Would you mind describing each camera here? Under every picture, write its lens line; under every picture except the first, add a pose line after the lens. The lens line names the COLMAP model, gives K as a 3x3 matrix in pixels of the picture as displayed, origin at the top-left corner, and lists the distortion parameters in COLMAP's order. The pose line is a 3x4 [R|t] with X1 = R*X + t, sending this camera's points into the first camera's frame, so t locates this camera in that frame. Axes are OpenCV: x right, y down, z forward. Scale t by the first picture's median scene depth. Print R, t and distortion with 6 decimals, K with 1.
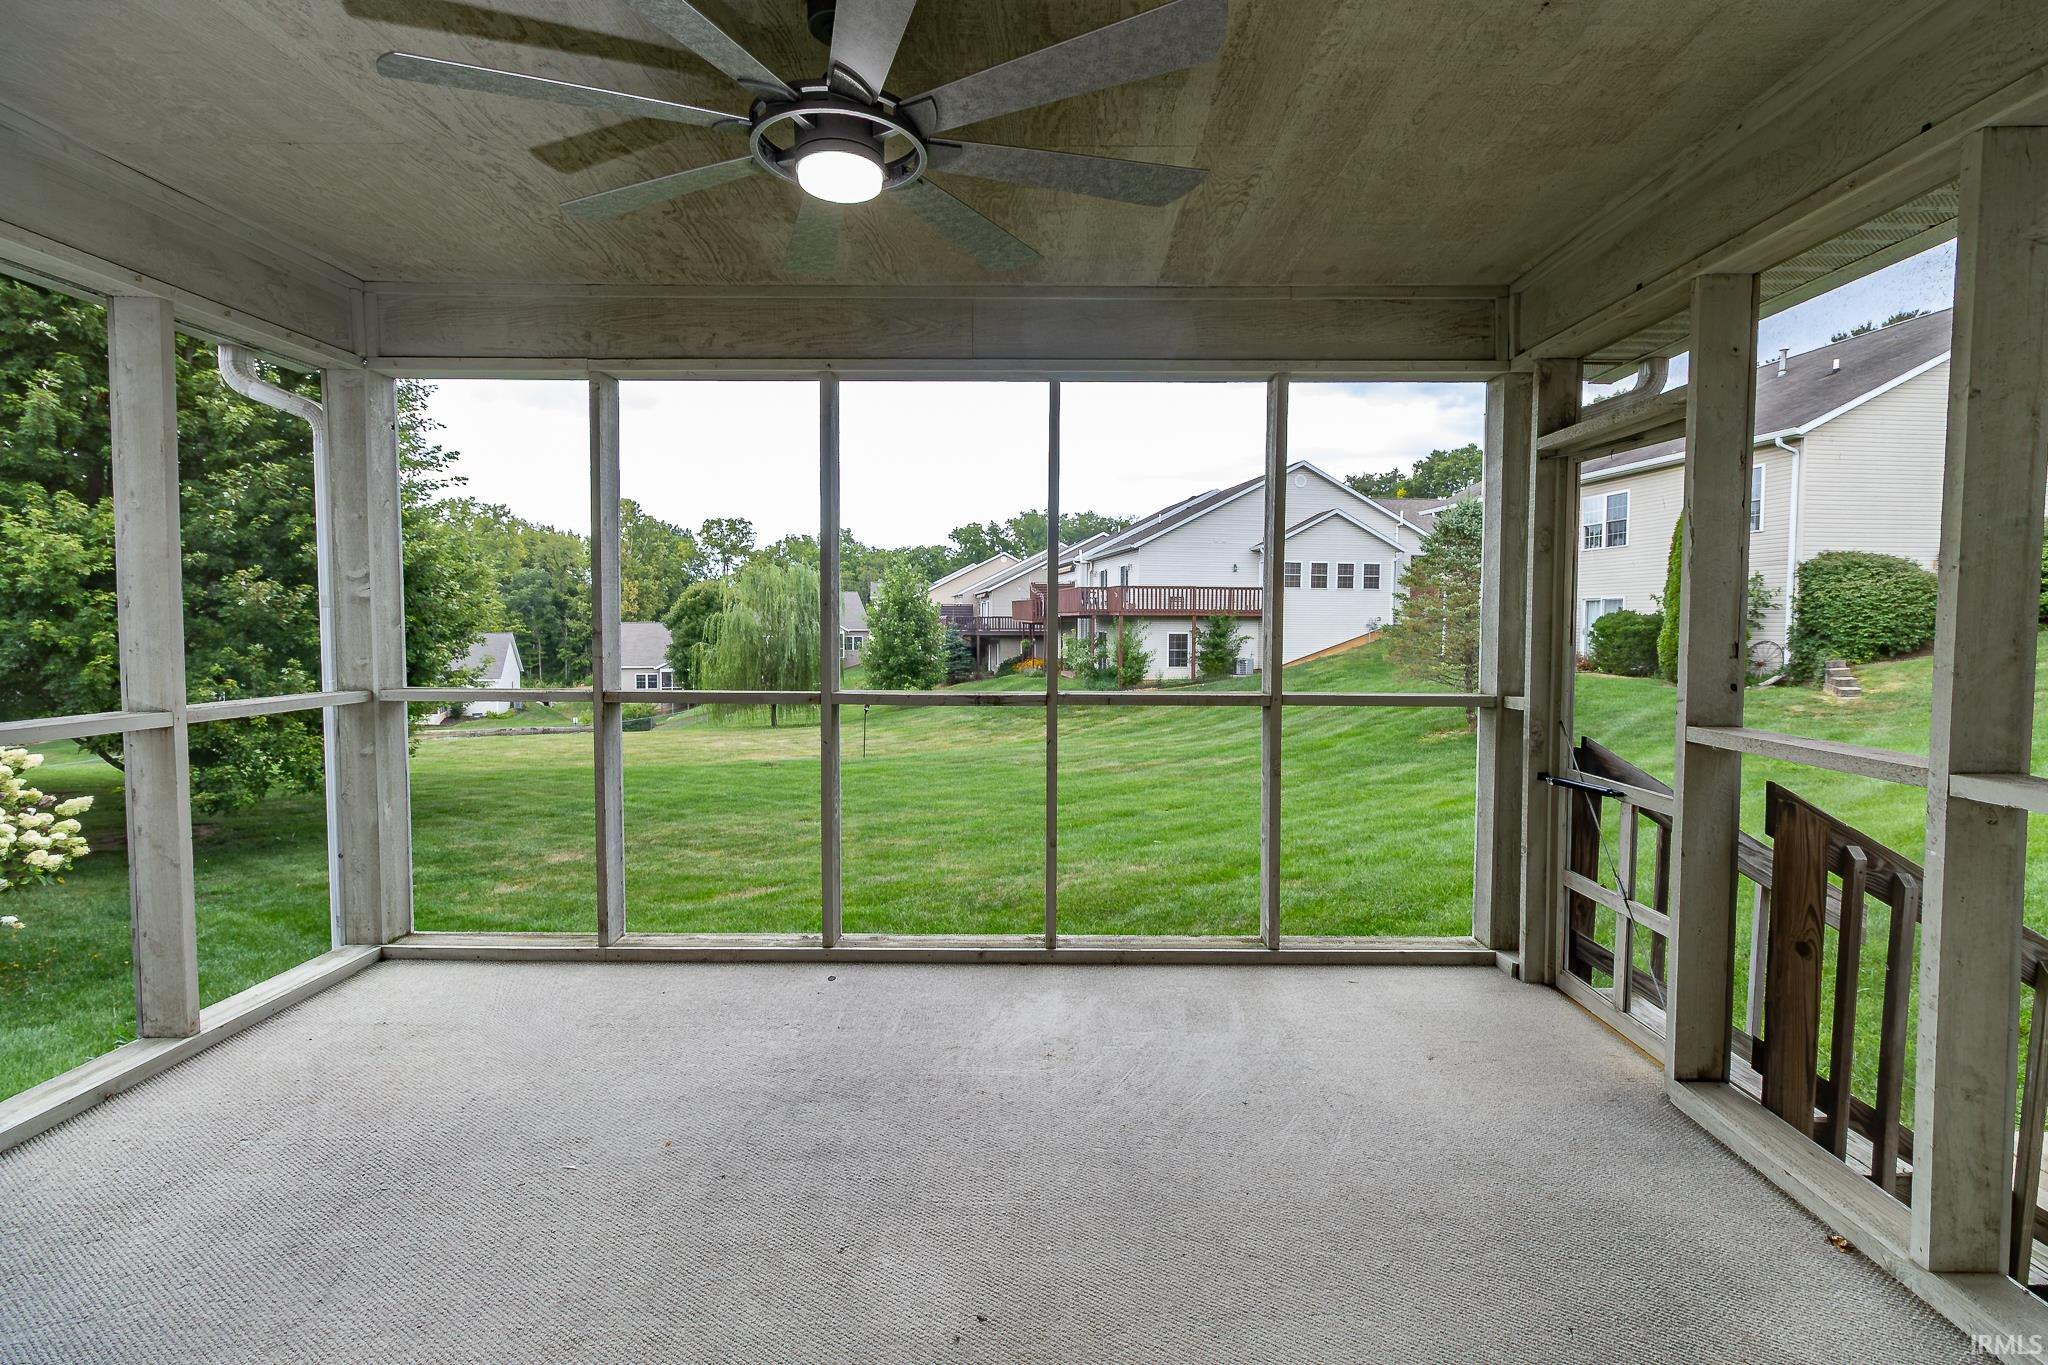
lens RADIAL K [[942.4, 0, 1022.4], [0, 942.4, 675.8], [0, 0, 1]] dist [-0.004935, 0.000311]
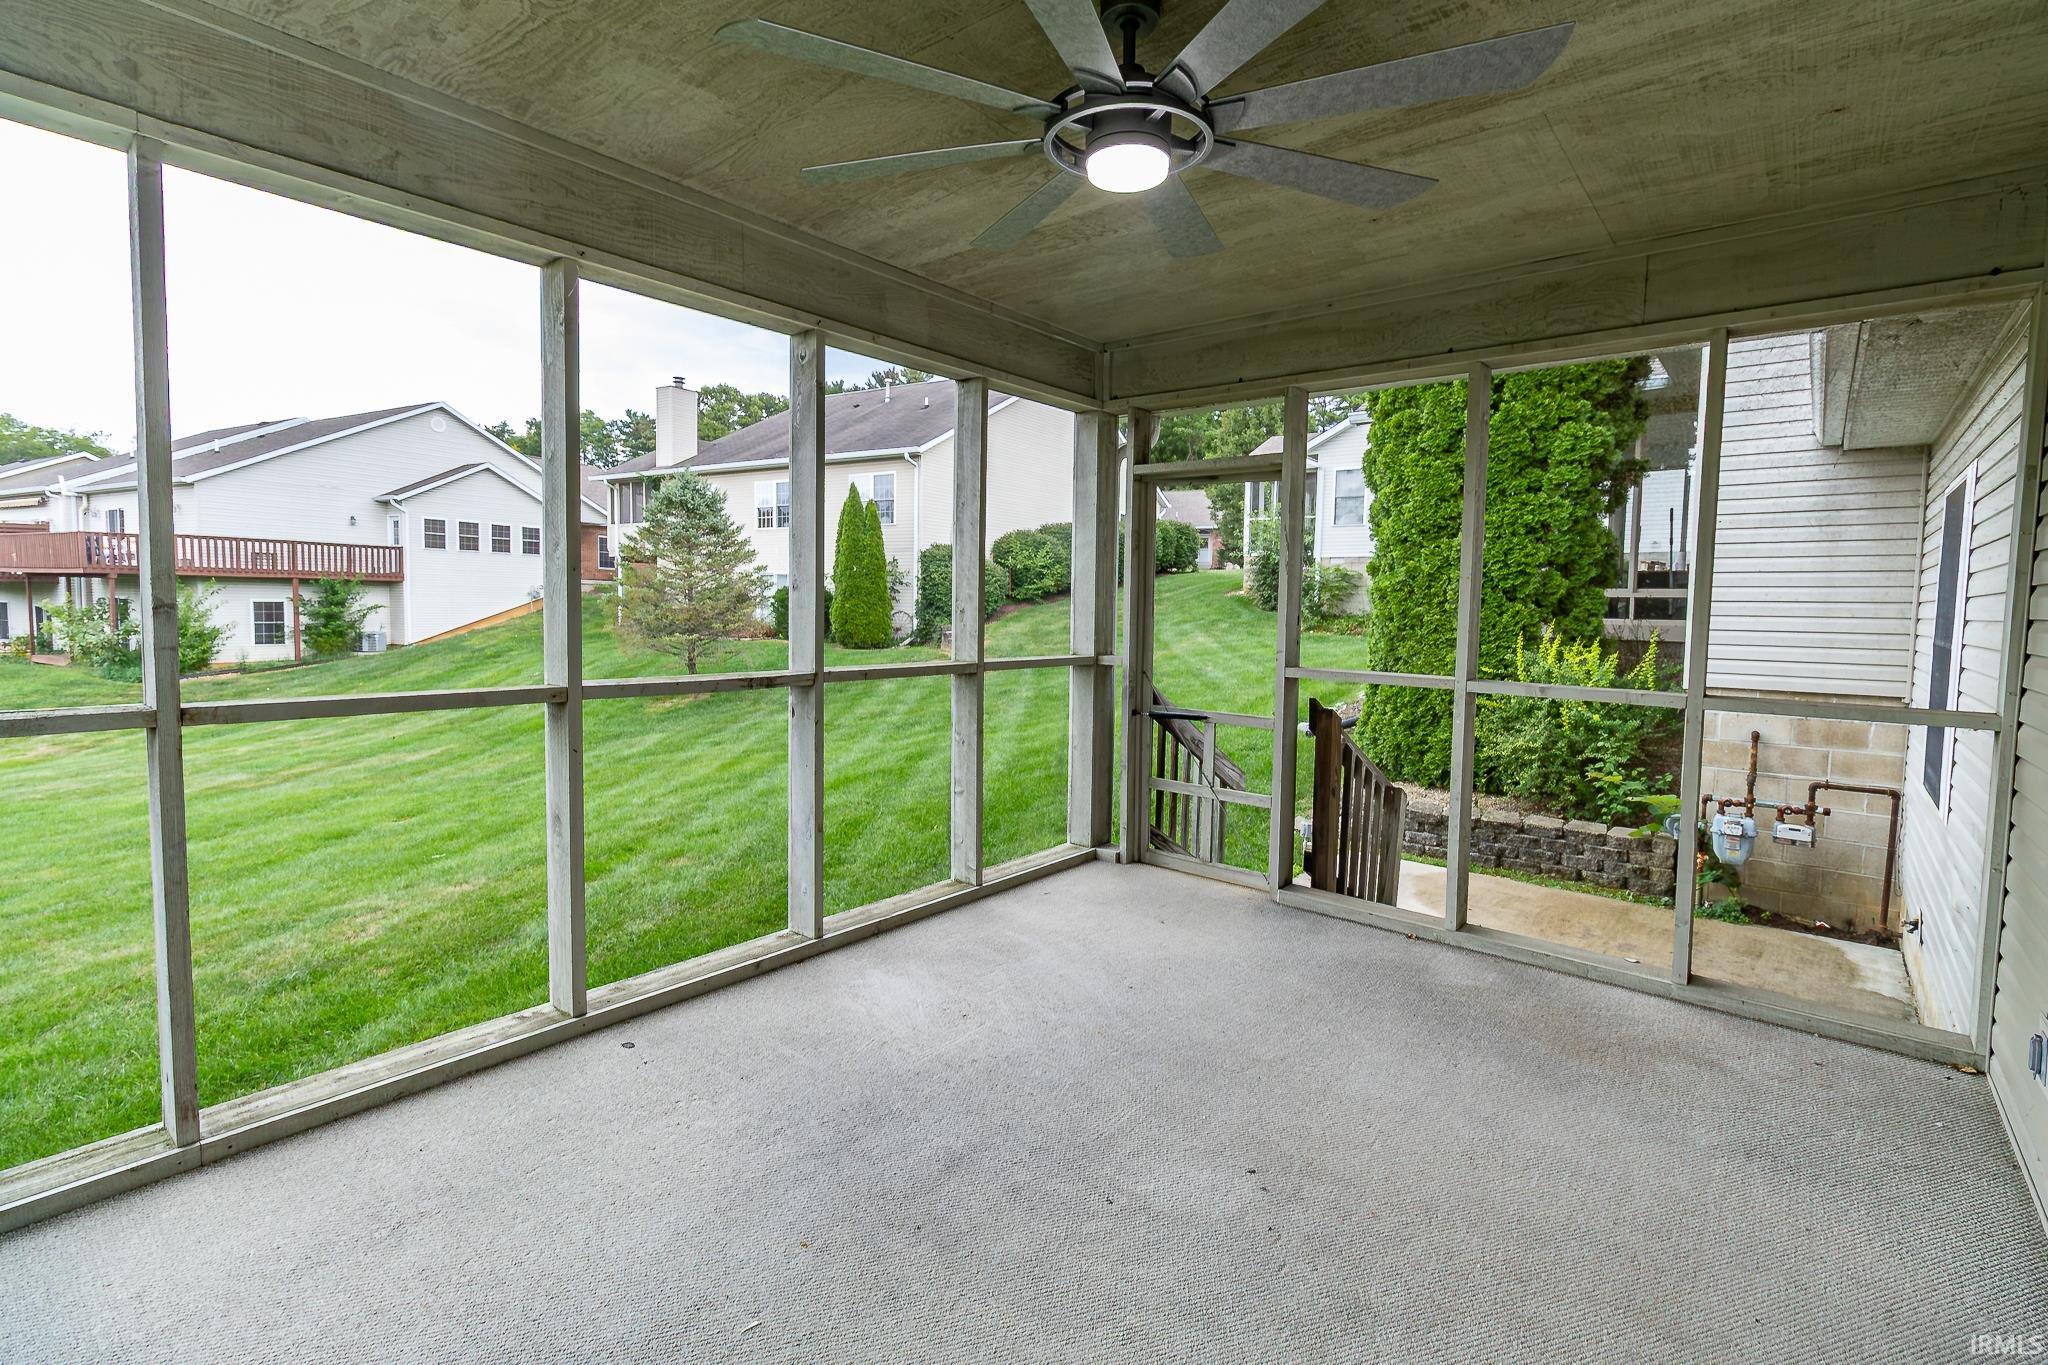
lens RADIAL K [[973.3, 0, 1015.1], [0, 973.3, 674.4], [0, 0, 1]] dist [-0.002534, -0.000199]
pose [[0.614390, -0.051697, 0.787307, -0.217195], [0.028723, 0.998655, 0.043161, -0.005060], [-0.788480, -0.003904, 0.615048, 0.084527]]
